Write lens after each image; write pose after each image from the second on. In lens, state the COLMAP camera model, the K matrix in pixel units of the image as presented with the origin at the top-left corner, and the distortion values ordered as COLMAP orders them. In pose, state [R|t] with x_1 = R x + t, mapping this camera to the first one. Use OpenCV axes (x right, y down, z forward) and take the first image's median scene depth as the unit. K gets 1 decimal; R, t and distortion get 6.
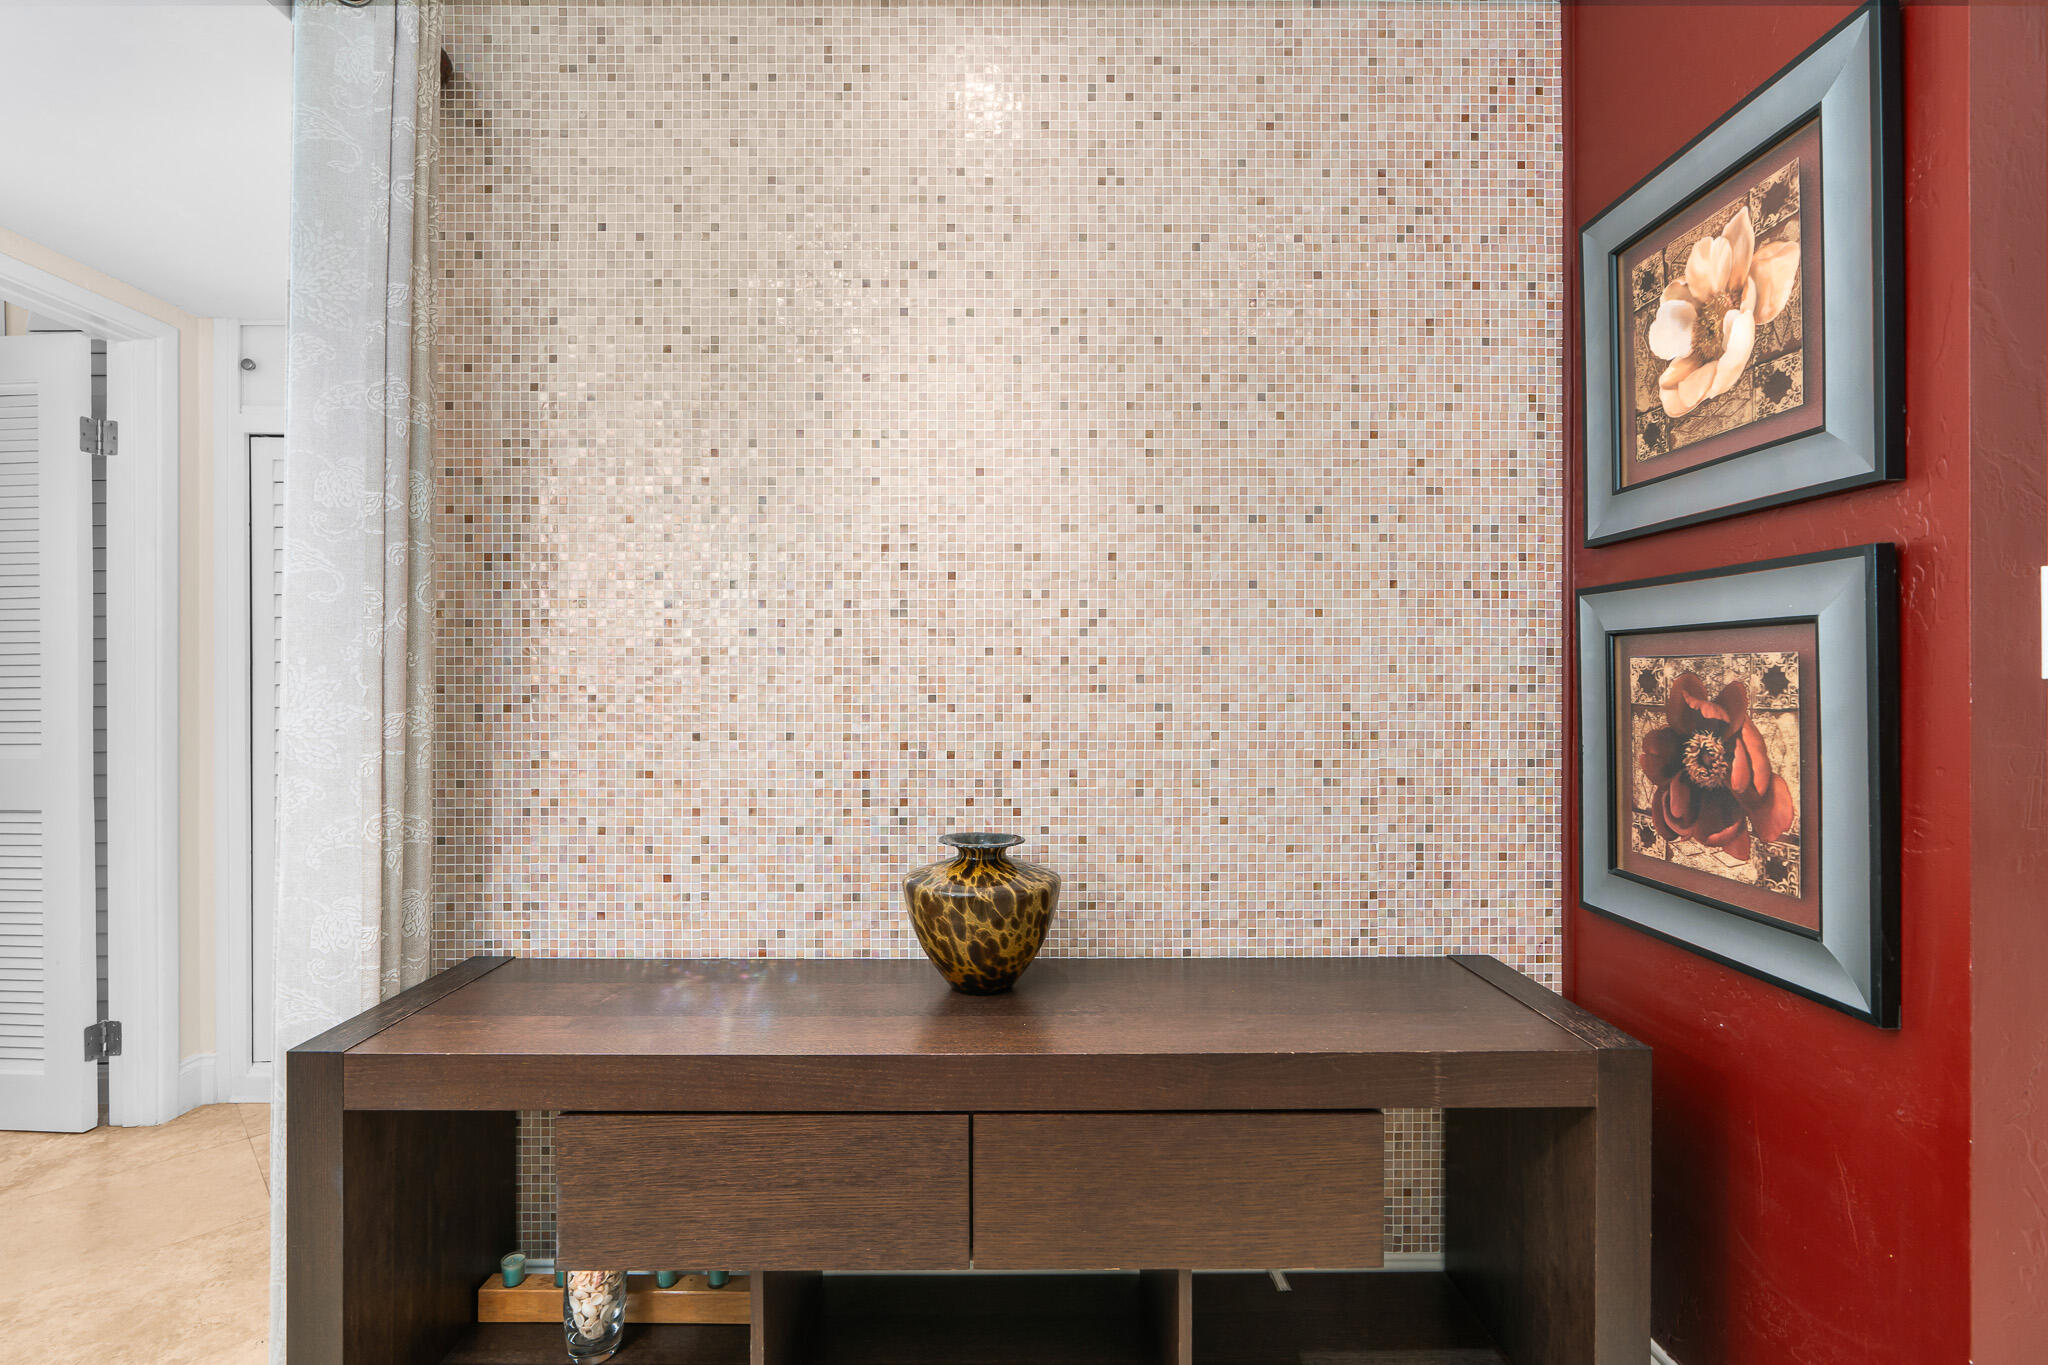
lens RADIAL K [[927.0, 0, 1025.7], [0, 927.0, 679.7], [0, 0, 1]] dist [-0.004960, 0.001568]
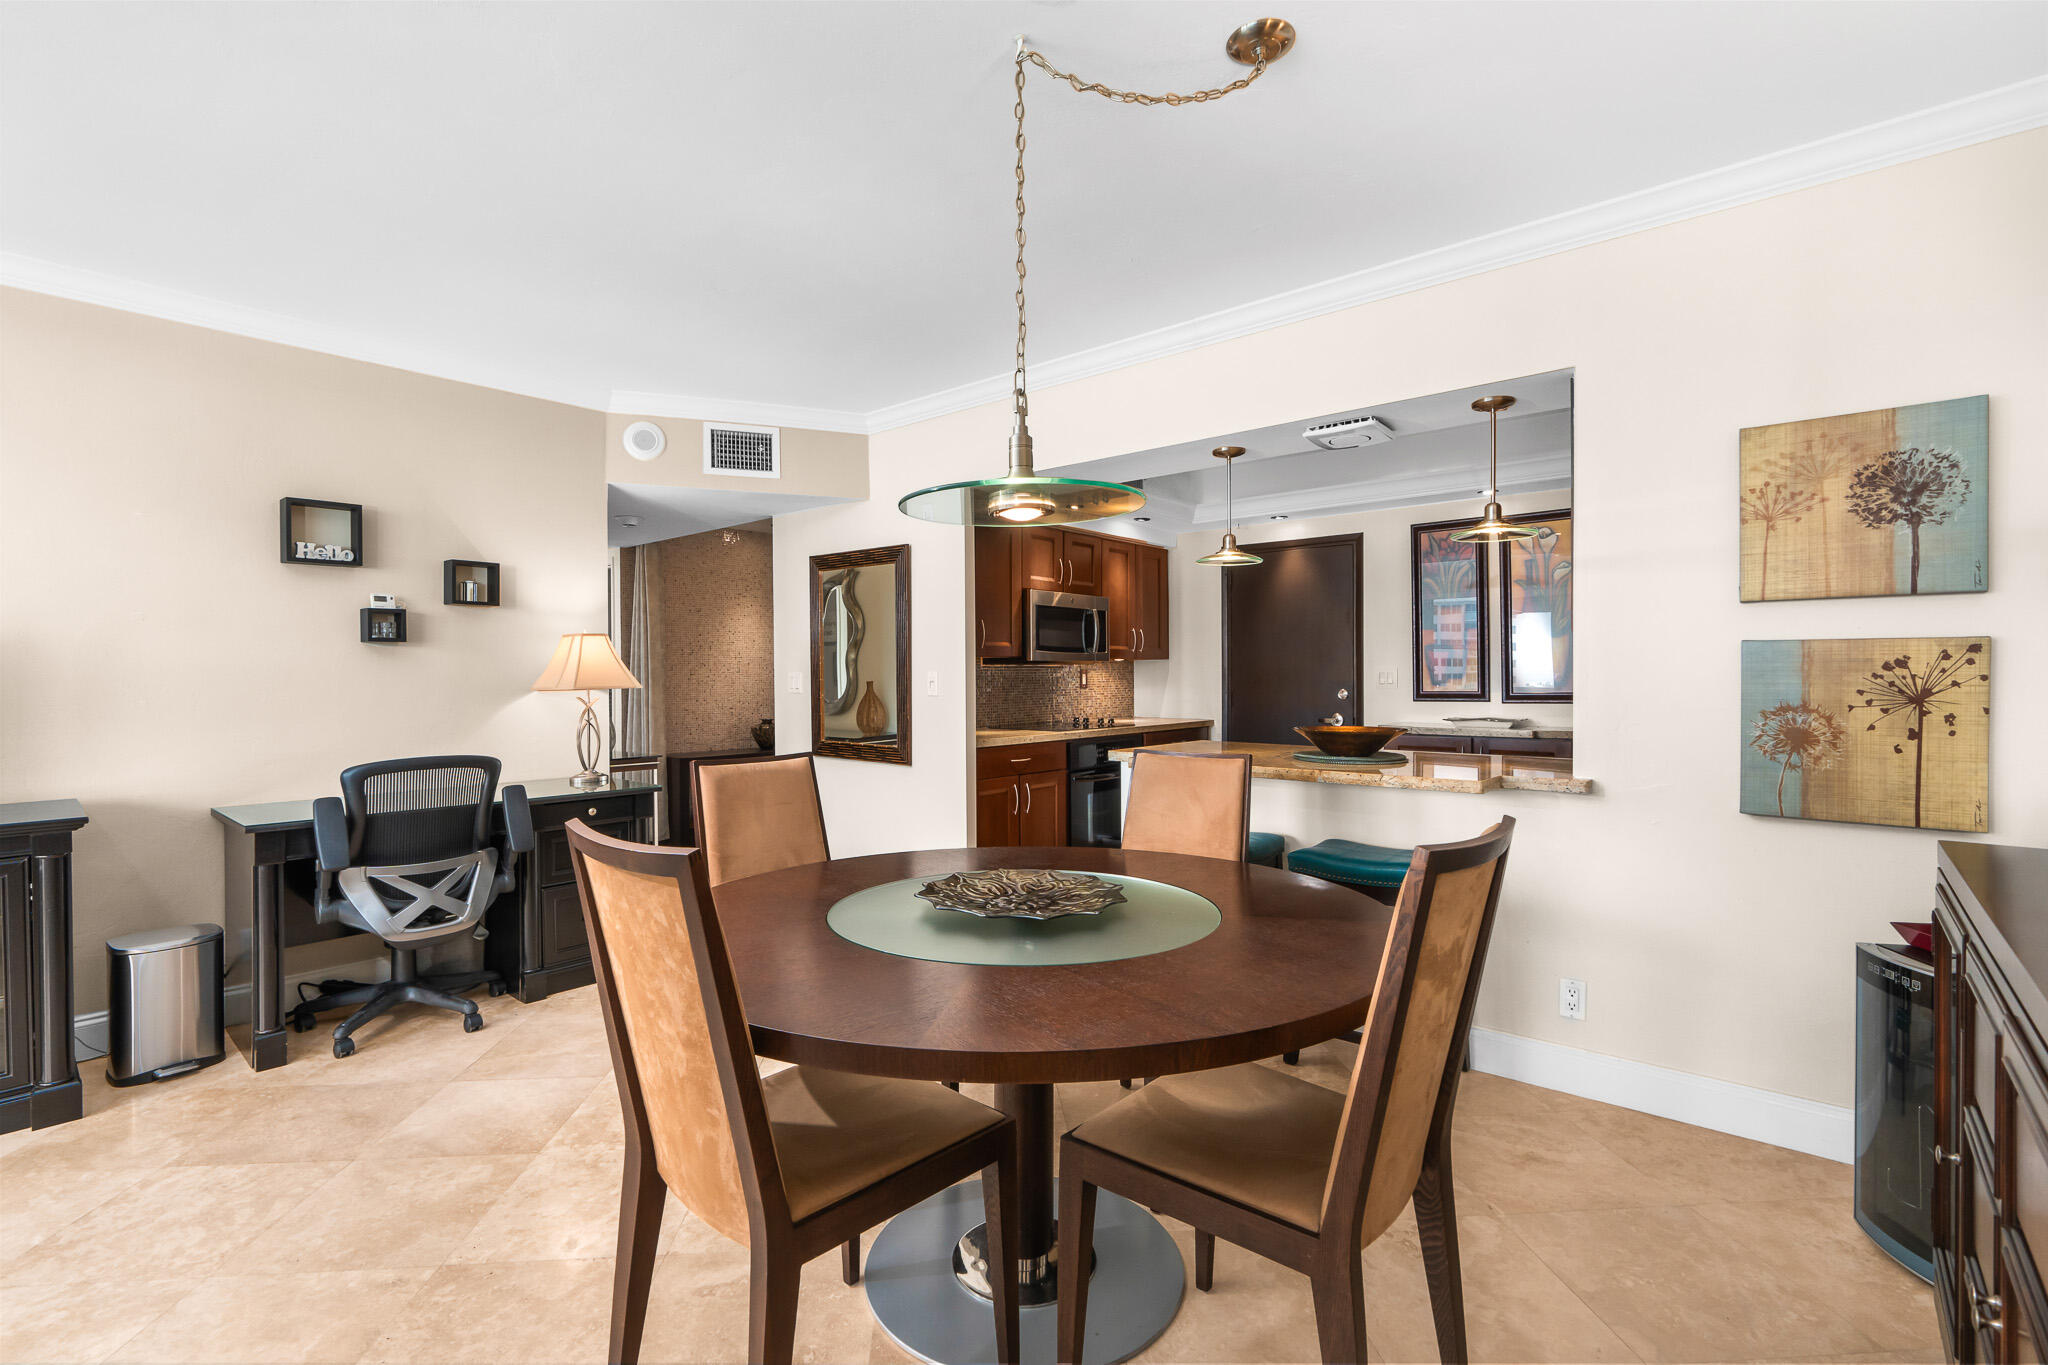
lens RADIAL K [[922.1, 0, 1016.7], [0, 922.1, 679.8], [0, 0, 1]] dist [-0.002594, 0.000120]
pose [[0.666664, -0.008386, 0.745311, -2.559490], [0.002881, 0.999958, 0.008674, -0.069995], [-0.745353, -0.003635, 0.666660, -2.973067]]
